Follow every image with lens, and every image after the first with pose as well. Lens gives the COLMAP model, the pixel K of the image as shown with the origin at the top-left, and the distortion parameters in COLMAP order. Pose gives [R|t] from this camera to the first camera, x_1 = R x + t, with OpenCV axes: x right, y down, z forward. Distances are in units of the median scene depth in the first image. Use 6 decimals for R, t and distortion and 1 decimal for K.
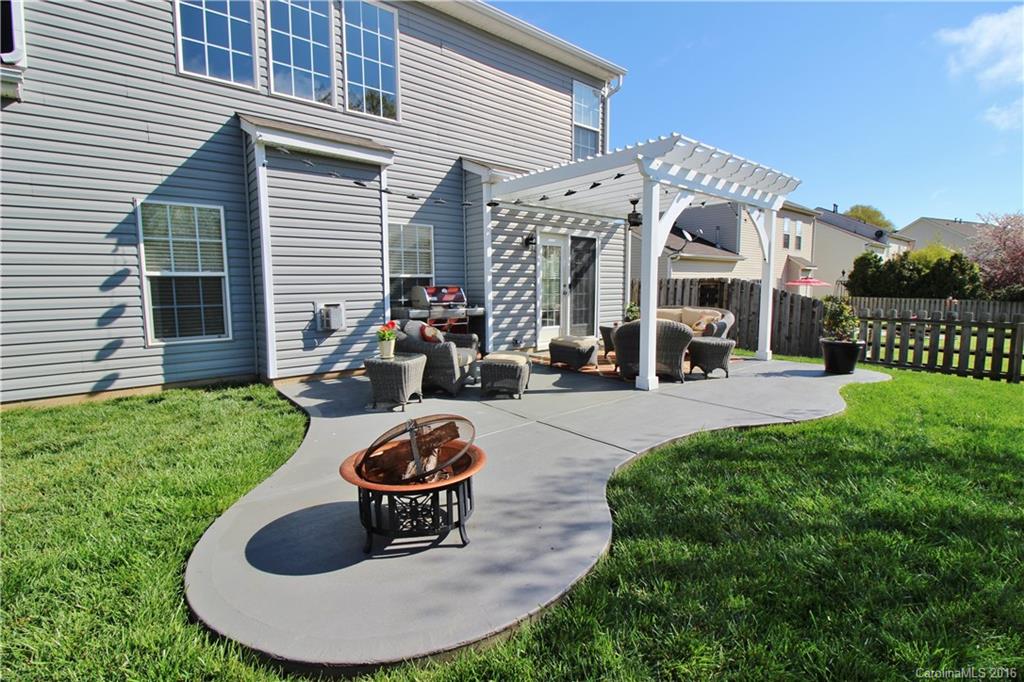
lens RADIAL K [[478.3, 0, 511.4], [0, 478.3, 335.3], [0, 0, 1]] dist [0.001155, -0.013159]
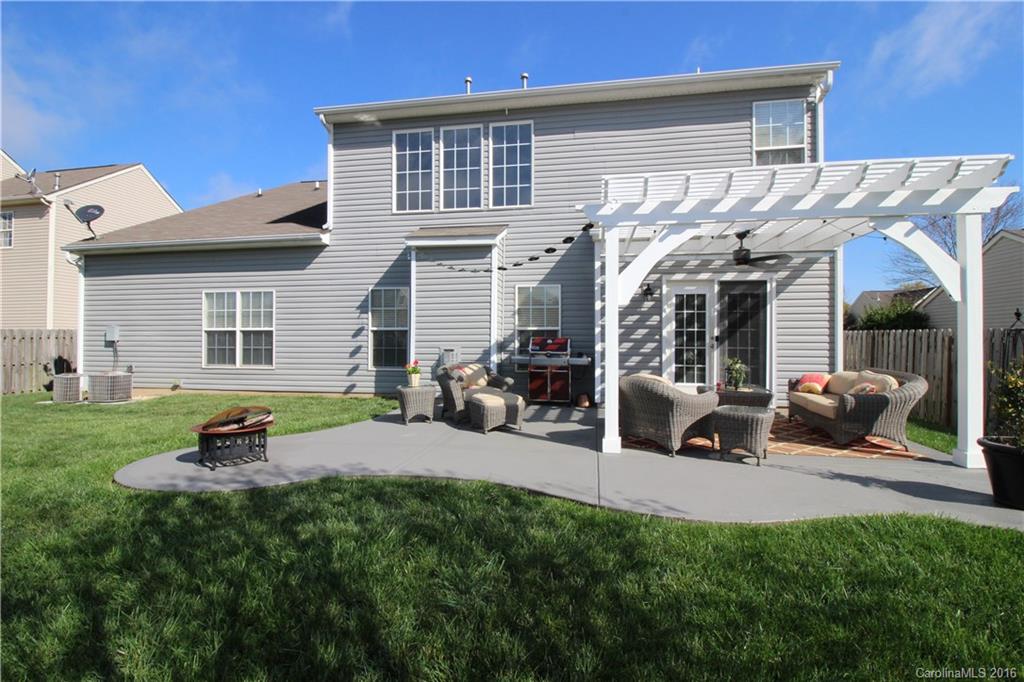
lens RADIAL K [[478.3, 0, 511.4], [0, 478.3, 335.3], [0, 0, 1]] dist [0.001155, -0.013159]
pose [[0.629854, 0.001617, -0.776712, 0.703603], [-0.087122, 0.993834, -0.068580, -0.021951], [0.771812, 0.110864, 0.626112, 0.221907]]
